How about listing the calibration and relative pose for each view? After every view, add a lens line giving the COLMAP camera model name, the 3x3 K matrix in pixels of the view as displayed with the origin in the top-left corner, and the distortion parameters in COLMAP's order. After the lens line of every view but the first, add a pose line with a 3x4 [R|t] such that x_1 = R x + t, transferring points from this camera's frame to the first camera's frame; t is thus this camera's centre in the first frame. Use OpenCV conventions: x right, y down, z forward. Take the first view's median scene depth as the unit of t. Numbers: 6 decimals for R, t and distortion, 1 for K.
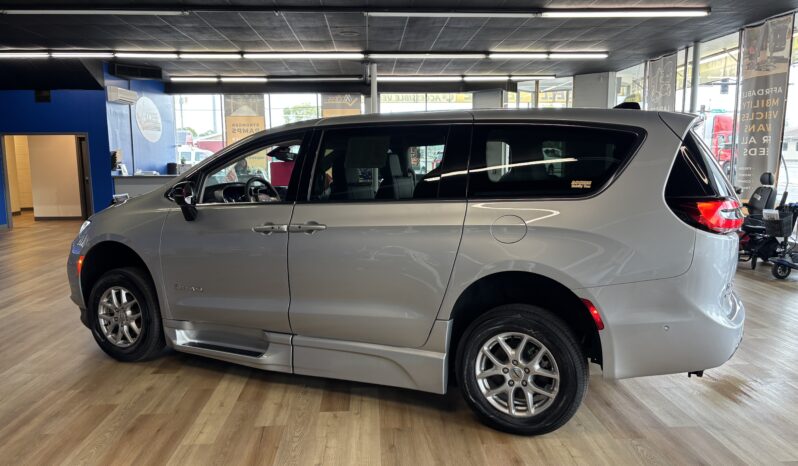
lens RADIAL K [[600.0, 0, 400.5], [0, 600.0, 232.8], [0, 0, 1]] dist [0.036850, -0.034164]
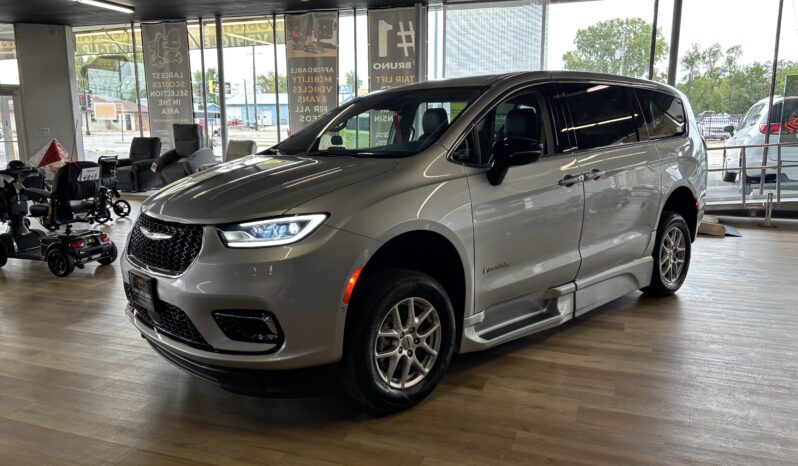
lens RADIAL K [[600.0, 0, 400.9], [0, 600.0, 238.8], [0, 0, 1]] dist [0.036850, -0.034164]
pose [[0.379515, -0.167809, 0.909840, -0.542078], [0.118415, 0.984135, 0.132118, -0.033769], [-0.917576, 0.057597, 0.393365, 0.378506]]
